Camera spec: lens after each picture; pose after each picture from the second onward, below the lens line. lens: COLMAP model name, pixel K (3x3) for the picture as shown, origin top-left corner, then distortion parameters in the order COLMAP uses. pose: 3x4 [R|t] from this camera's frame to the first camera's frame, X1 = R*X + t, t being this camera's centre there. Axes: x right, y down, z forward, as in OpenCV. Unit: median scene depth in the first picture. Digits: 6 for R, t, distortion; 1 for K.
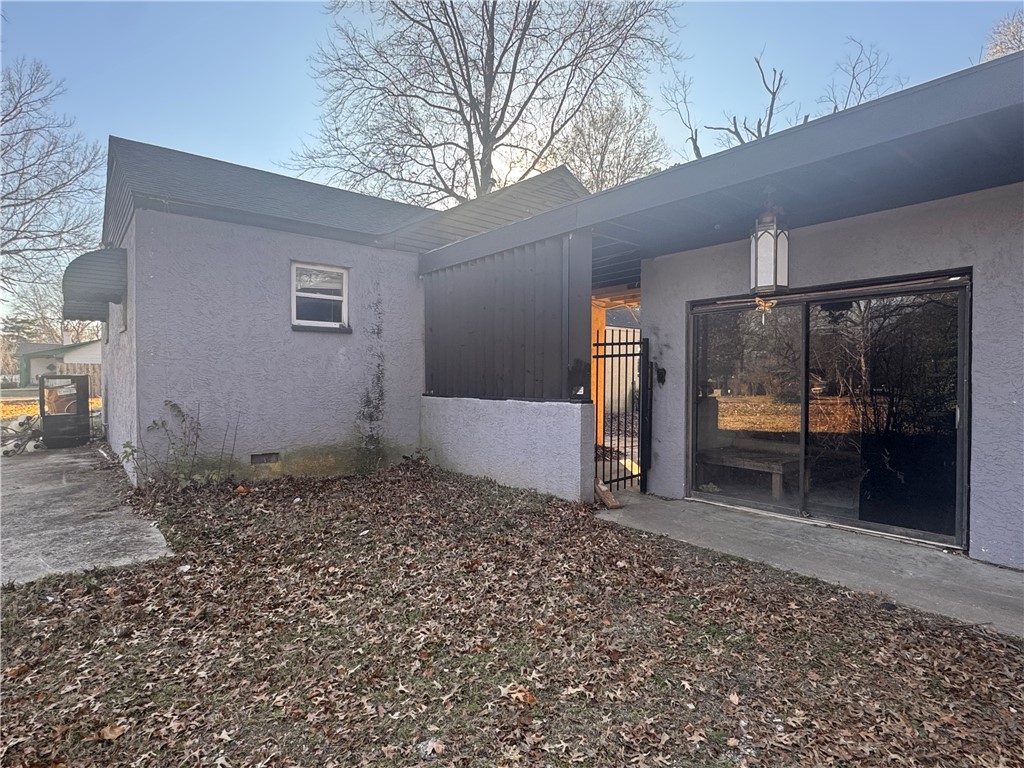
lens RADIAL K [[568.5, 0, 513.0], [0, 568.5, 386.2], [0, 0, 1]] dist [-0.017622, -0.000238]
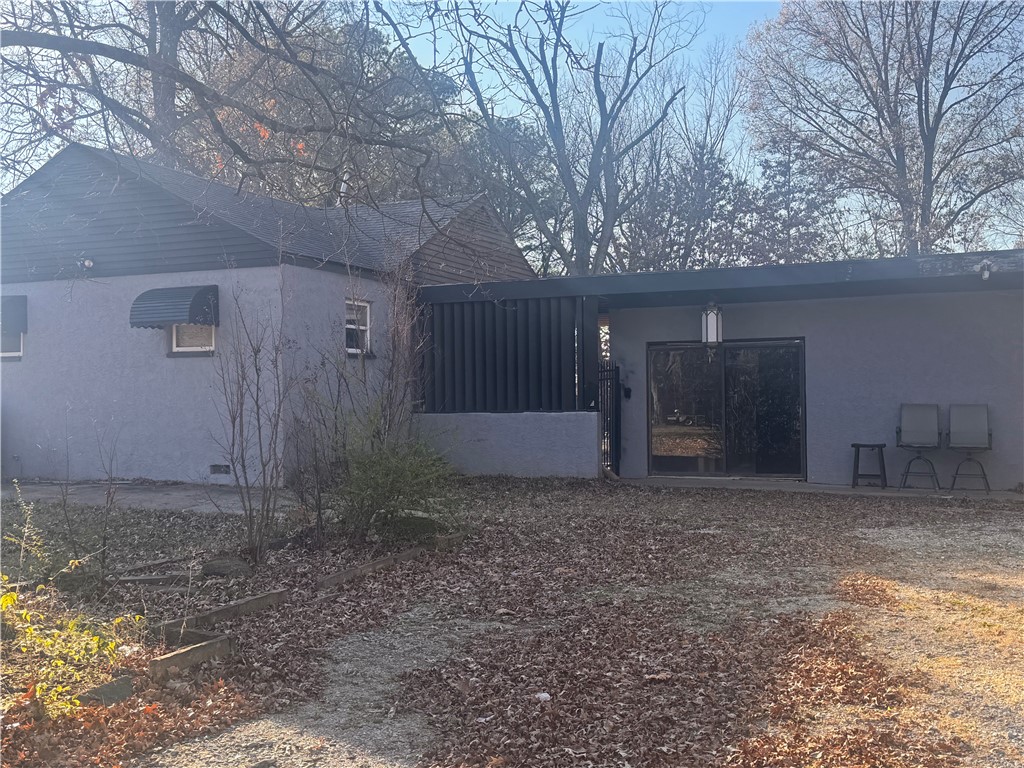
lens RADIAL K [[1219.3, 0, 511.5], [0, 1219.3, 384.3], [0, 0, 1]] dist [0.014972, 0.000000]
pose [[0.890649, -0.004711, 0.454666, -1.442517], [0.017416, 0.999566, -0.023760, 0.028599], [-0.454357, 0.029080, 0.890345, -1.649740]]
